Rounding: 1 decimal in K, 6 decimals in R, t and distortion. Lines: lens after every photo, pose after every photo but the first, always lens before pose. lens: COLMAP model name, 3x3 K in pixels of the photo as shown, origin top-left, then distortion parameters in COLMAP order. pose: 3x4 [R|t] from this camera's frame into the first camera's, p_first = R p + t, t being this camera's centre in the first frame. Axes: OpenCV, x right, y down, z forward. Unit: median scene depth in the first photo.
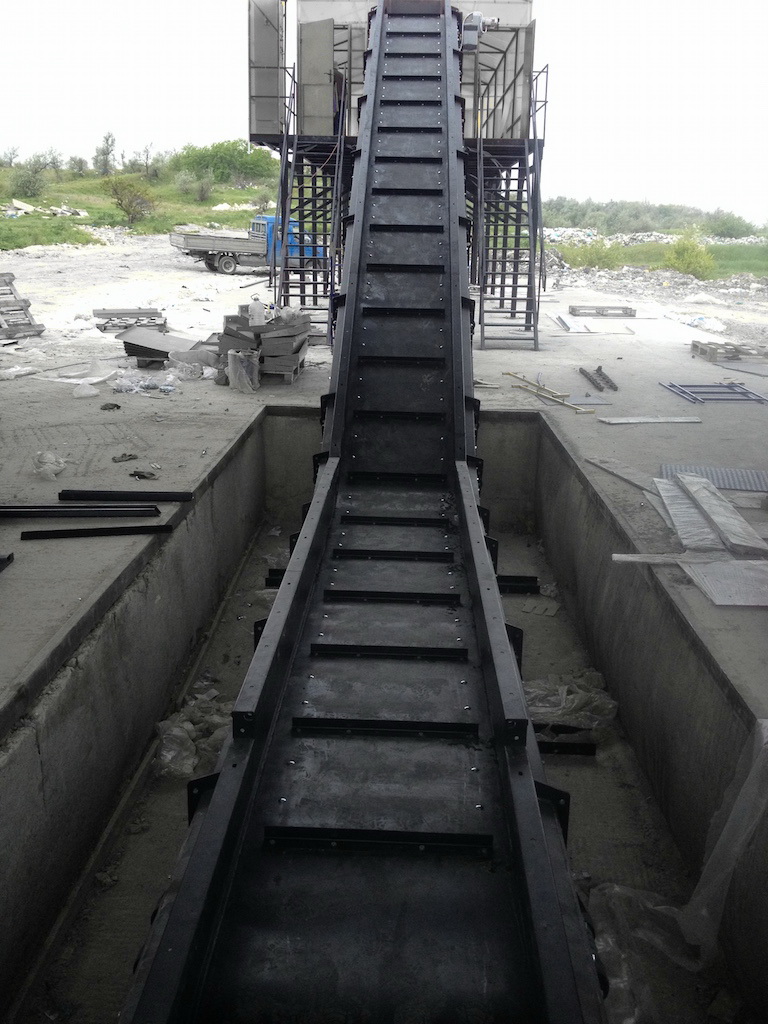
lens RADIAL K [[949.8, 0, 386.1], [0, 949.8, 503.8], [0, 0, 1]] dist [0.128752, -0.291824]
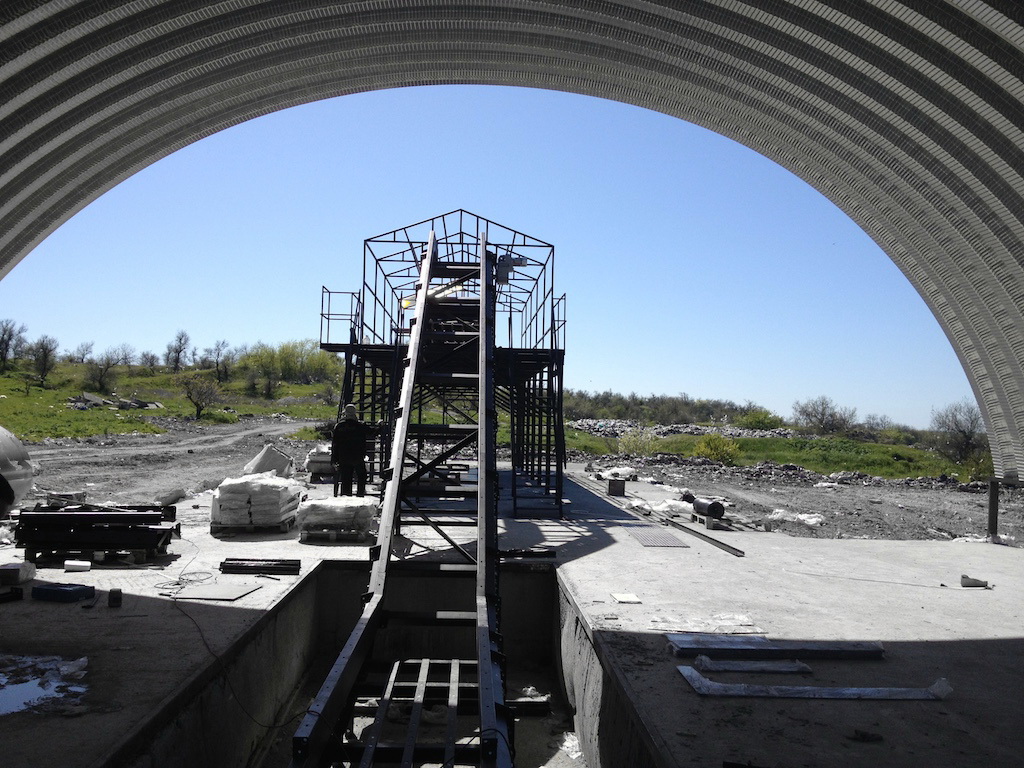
lens RADIAL K [[950.5, 0, 513.6], [0, 950.5, 375.7], [0, 0, 1]] dist [0.127657, -0.278145]
pose [[0.997444, 0.007783, 0.071020, 0.010515], [0.015339, 0.947539, -0.319272, 0.028258], [-0.069780, 0.319545, 0.944998, -0.095415]]
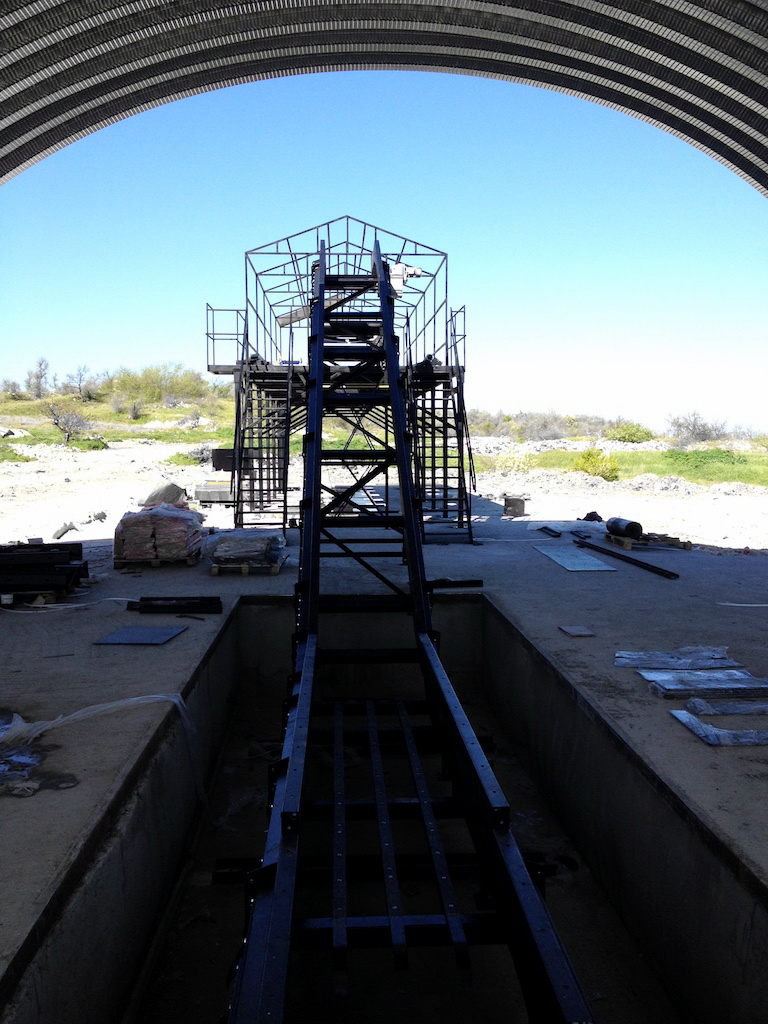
lens RADIAL K [[949.8, 0, 386.1], [0, 949.8, 503.8], [0, 0, 1]] dist [0.128752, -0.291824]
pose [[0.996588, -0.026348, 0.078225, -0.018449], [0.042220, 0.977049, -0.208790, 0.014698], [-0.070928, 0.211380, 0.974827, -0.058308]]
